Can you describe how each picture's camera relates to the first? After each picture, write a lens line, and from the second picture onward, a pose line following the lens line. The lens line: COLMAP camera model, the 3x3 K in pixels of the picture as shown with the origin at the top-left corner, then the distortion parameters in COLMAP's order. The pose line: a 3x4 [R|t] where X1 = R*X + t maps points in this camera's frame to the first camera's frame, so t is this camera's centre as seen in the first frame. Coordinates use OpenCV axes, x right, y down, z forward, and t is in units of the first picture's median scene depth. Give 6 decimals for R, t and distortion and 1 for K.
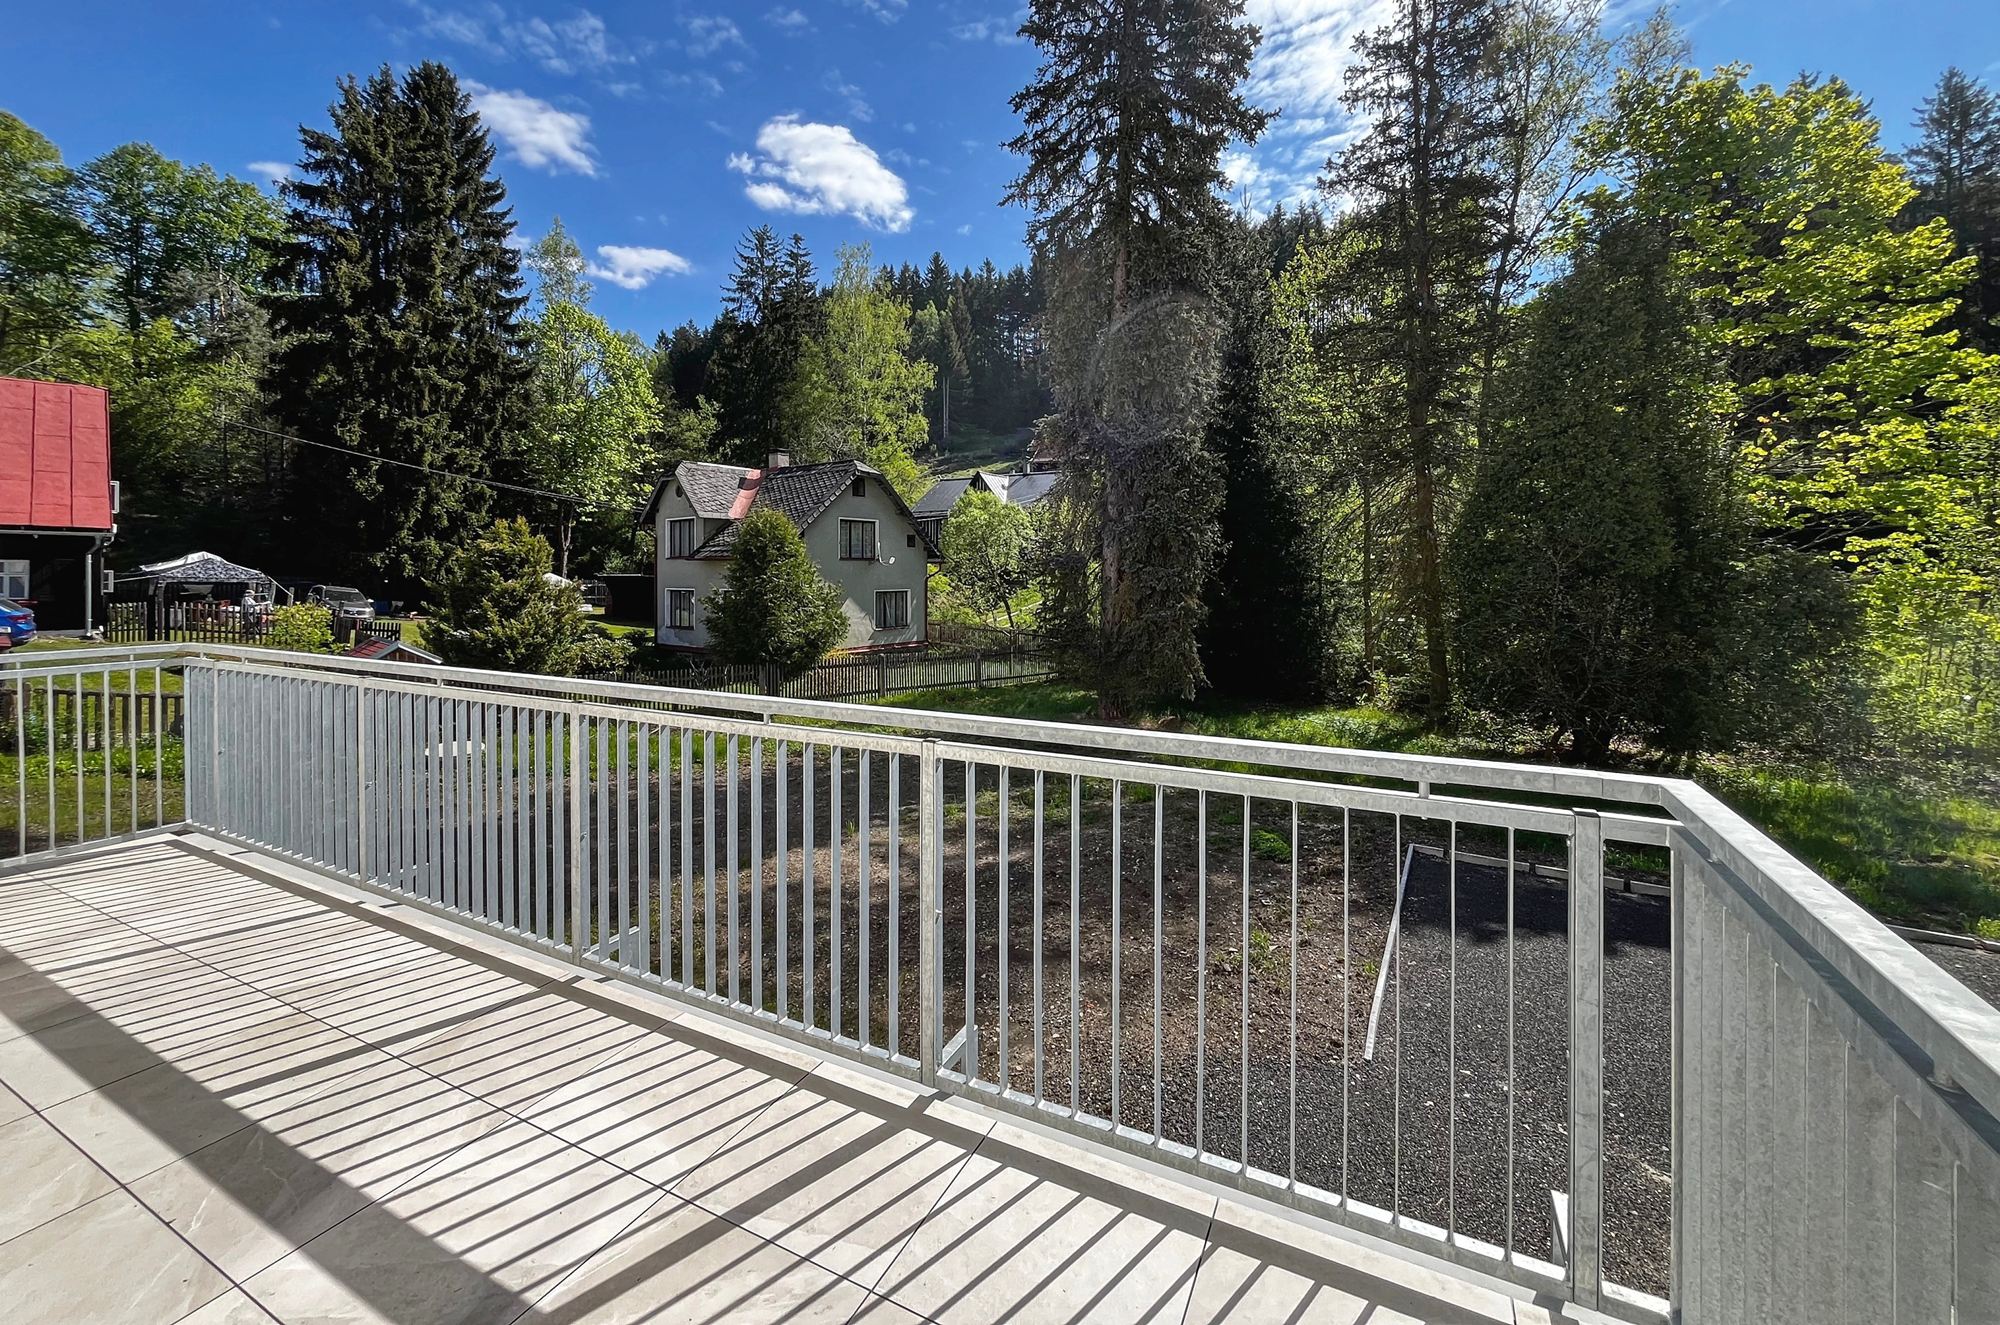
lens RADIAL K [[817.8, 0, 1032.8], [0, 817.8, 573.9], [0, 0, 1]] dist [-0.005516, 0.001177]
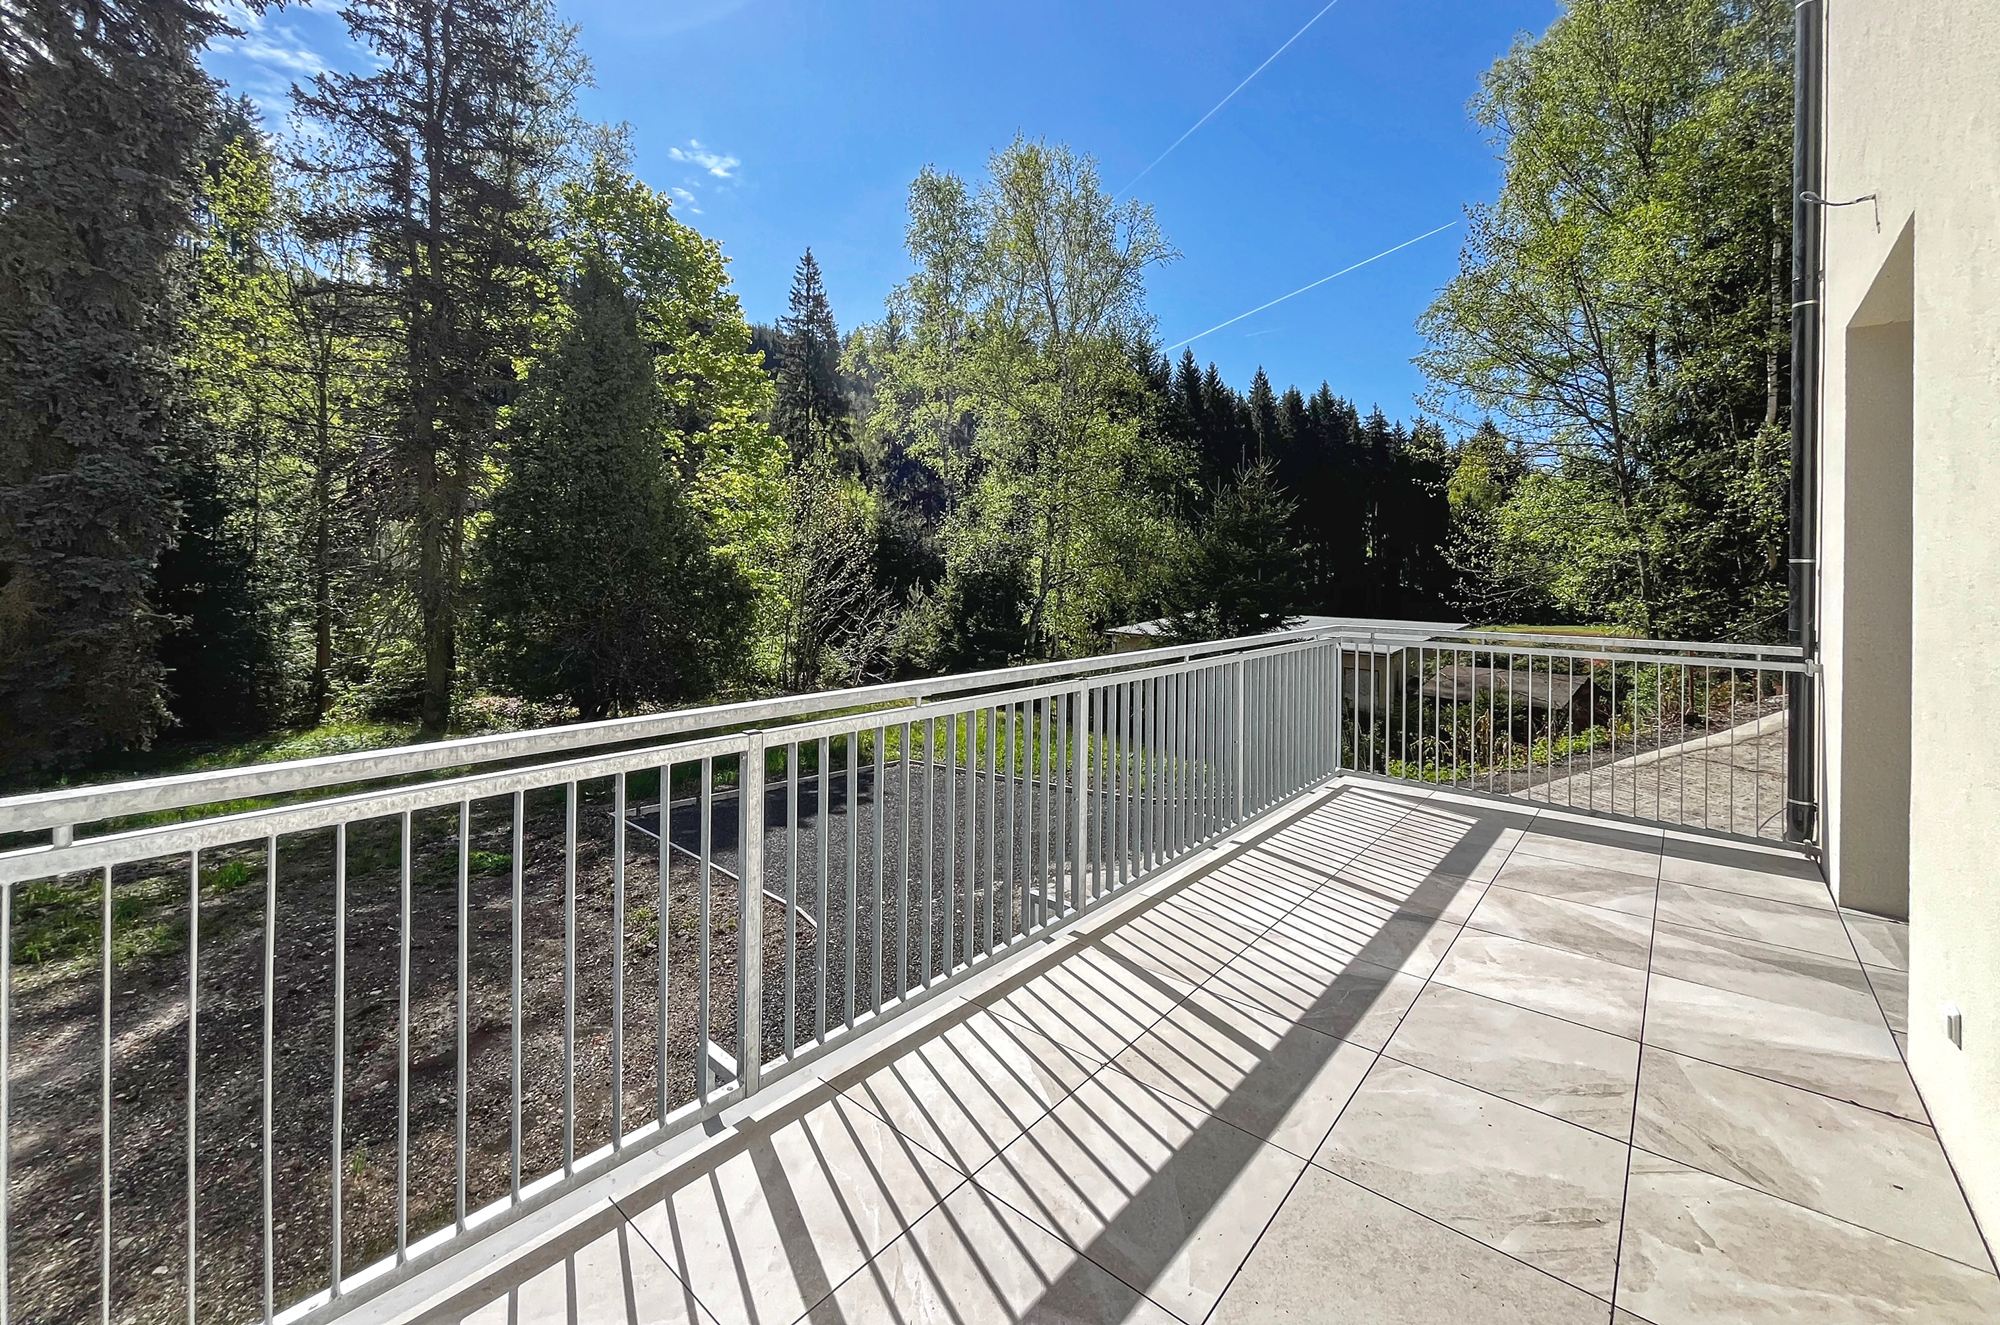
lens RADIAL K [[817.8, 0, 952.8], [0, 817.8, 587.2], [0, 0, 1]] dist [-0.005516, 0.001177]
pose [[0.271253, -0.016743, 0.962362, -0.284209], [-0.004750, 0.999813, 0.018733, 0.001418], [-0.962496, -0.009653, 0.271123, 0.147885]]
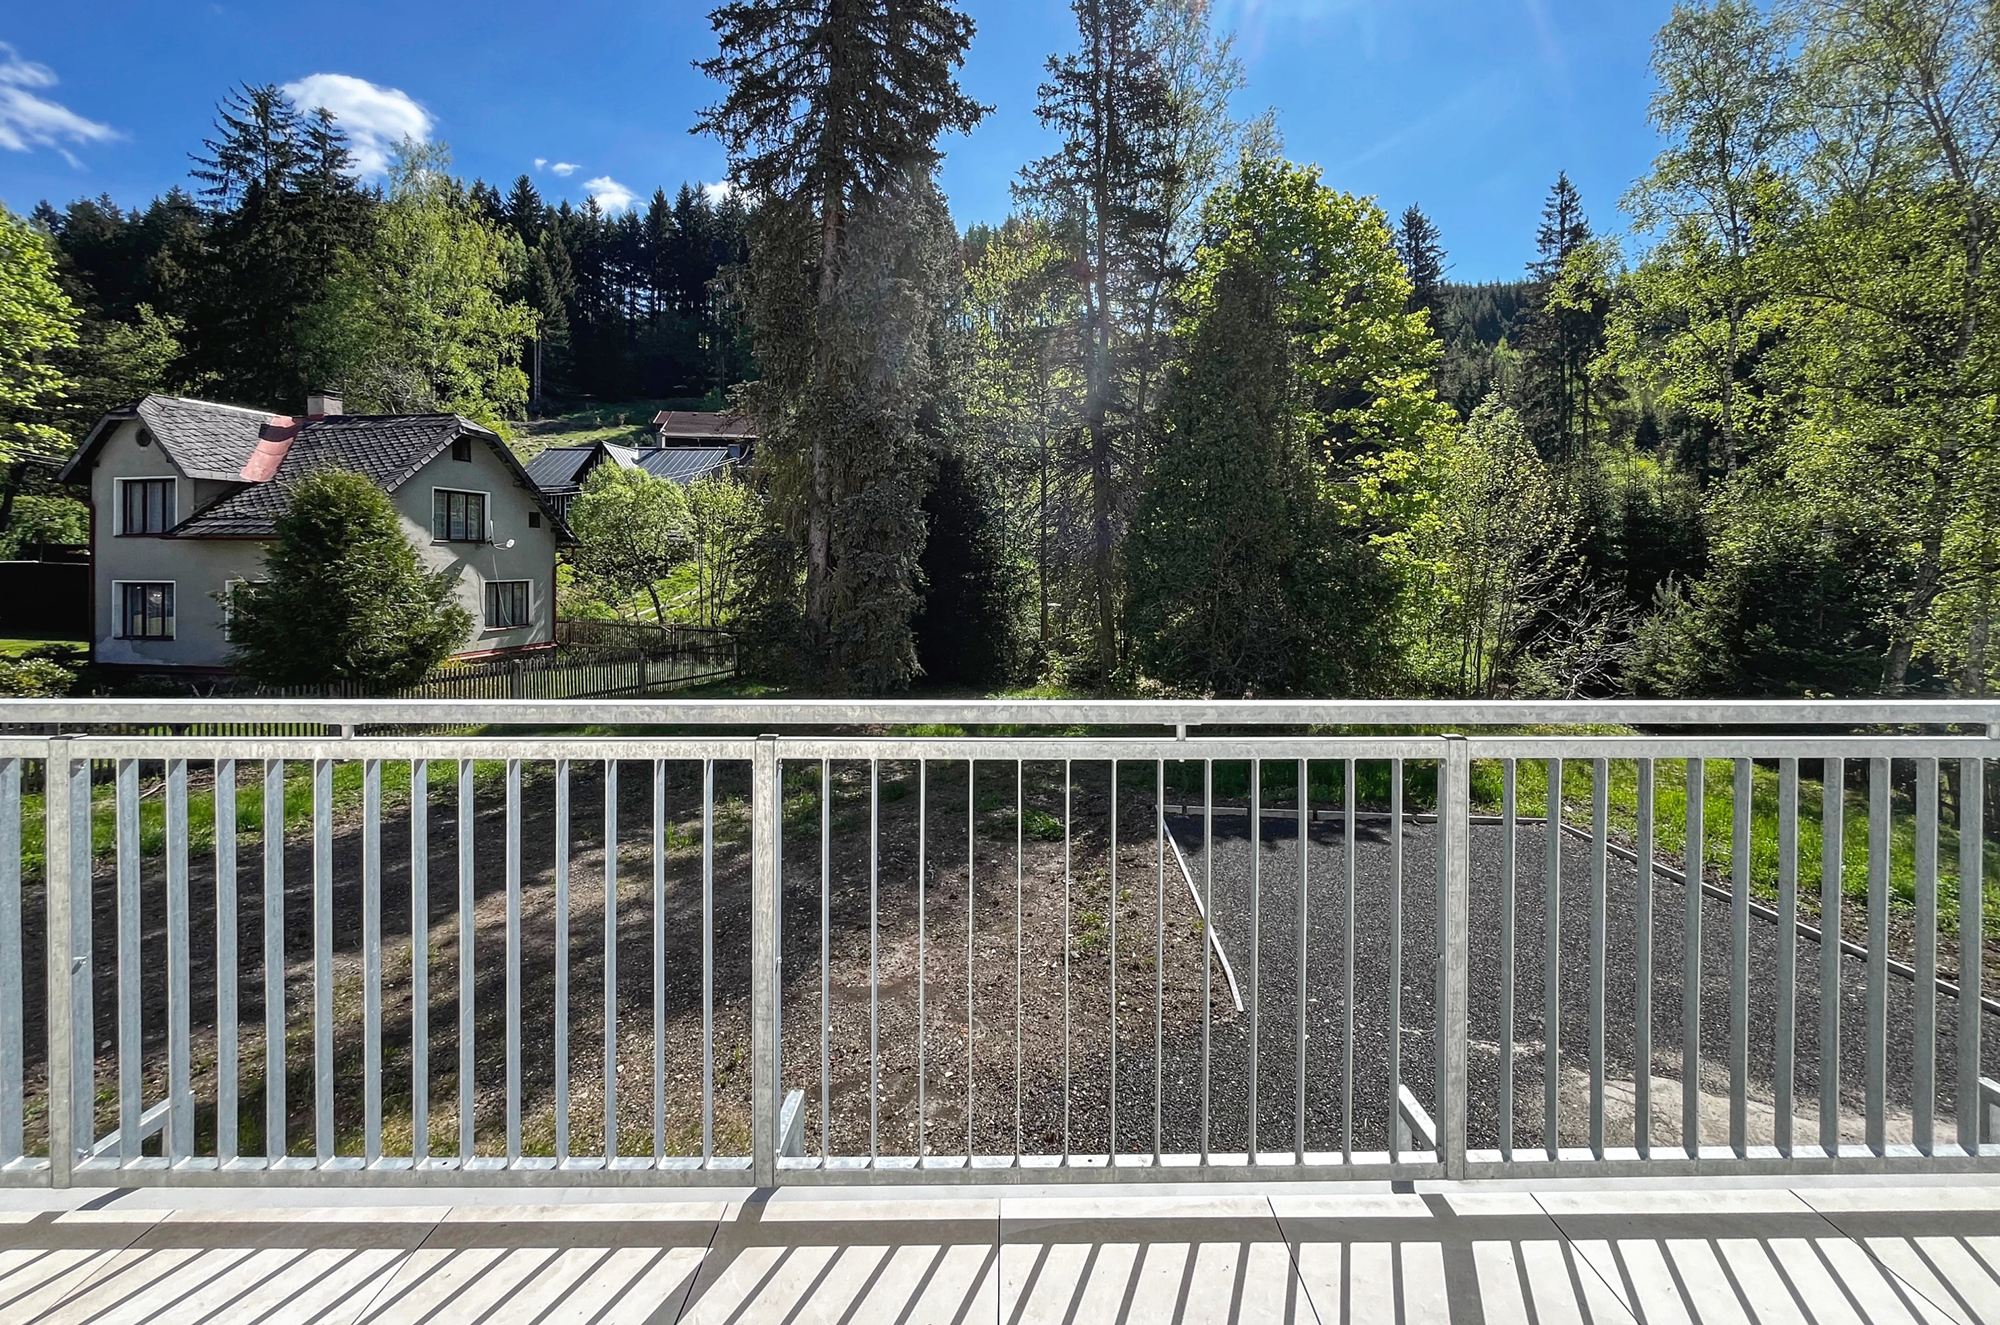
lens RADIAL K [[817.8, 0, 1058.8], [0, 817.8, 560.7], [0, 0, 1]] dist [-0.005516, 0.001177]
pose [[0.883716, 0.003988, 0.468007, -0.096111], [-0.001601, 0.999984, -0.005499, 0.005590], [-0.468021, 0.004110, 0.883708, 0.057211]]
